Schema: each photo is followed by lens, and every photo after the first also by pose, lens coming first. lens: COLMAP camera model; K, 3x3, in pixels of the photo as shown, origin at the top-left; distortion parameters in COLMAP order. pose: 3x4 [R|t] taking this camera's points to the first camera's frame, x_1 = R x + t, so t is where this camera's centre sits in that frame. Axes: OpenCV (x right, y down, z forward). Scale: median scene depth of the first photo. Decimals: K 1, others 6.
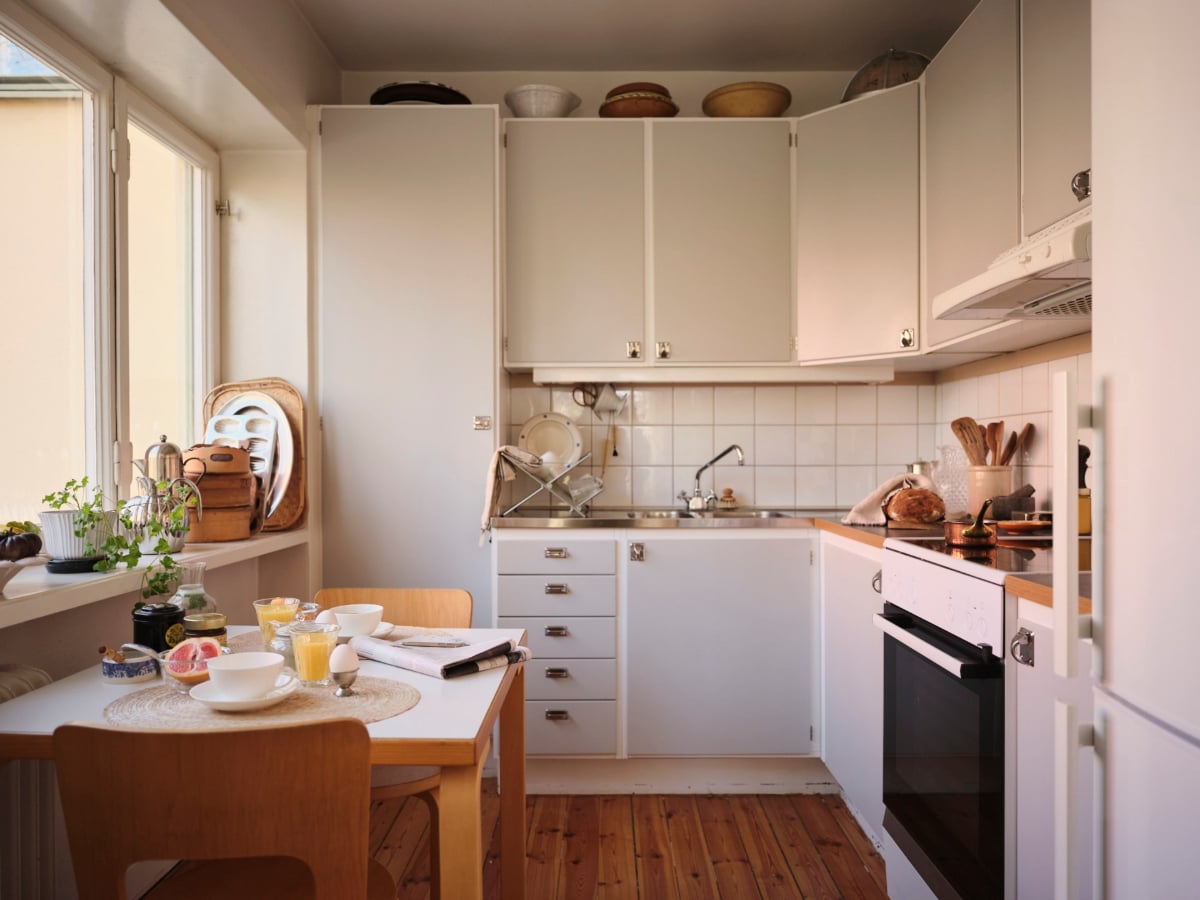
lens RADIAL K [[854.2, 0, 600.0], [0, 854.2, 450.0], [0, 0, 1]] dist [0.001822, 0.000032]
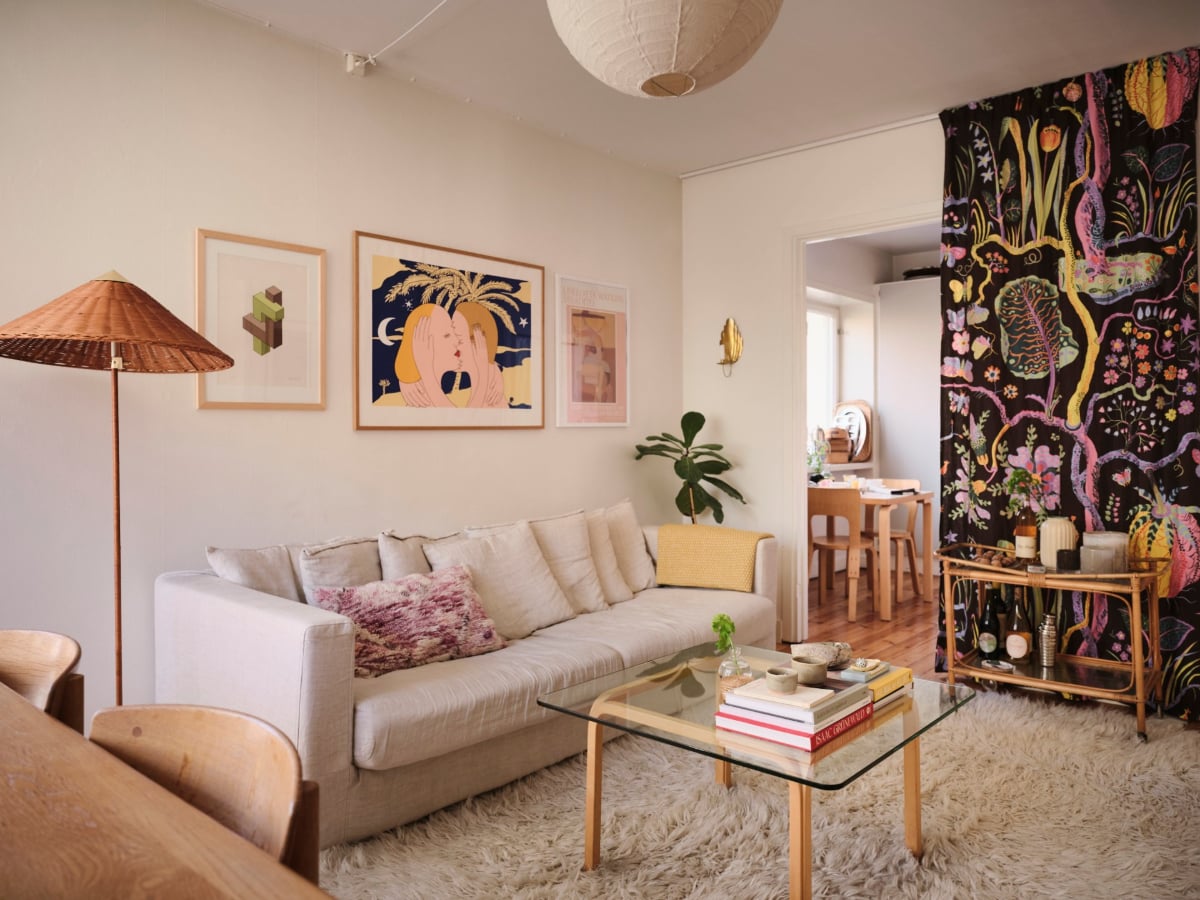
lens RADIAL K [[854.2, 0, 600.0], [0, 854.2, 450.0], [0, 0, 1]] dist [0.001822, 0.000032]
pose [[0.755100, 0.015925, -0.655416, 0.692658], [0.003061, 0.999608, 0.027814, -0.012377], [0.655602, -0.023008, 0.754756, -1.395230]]
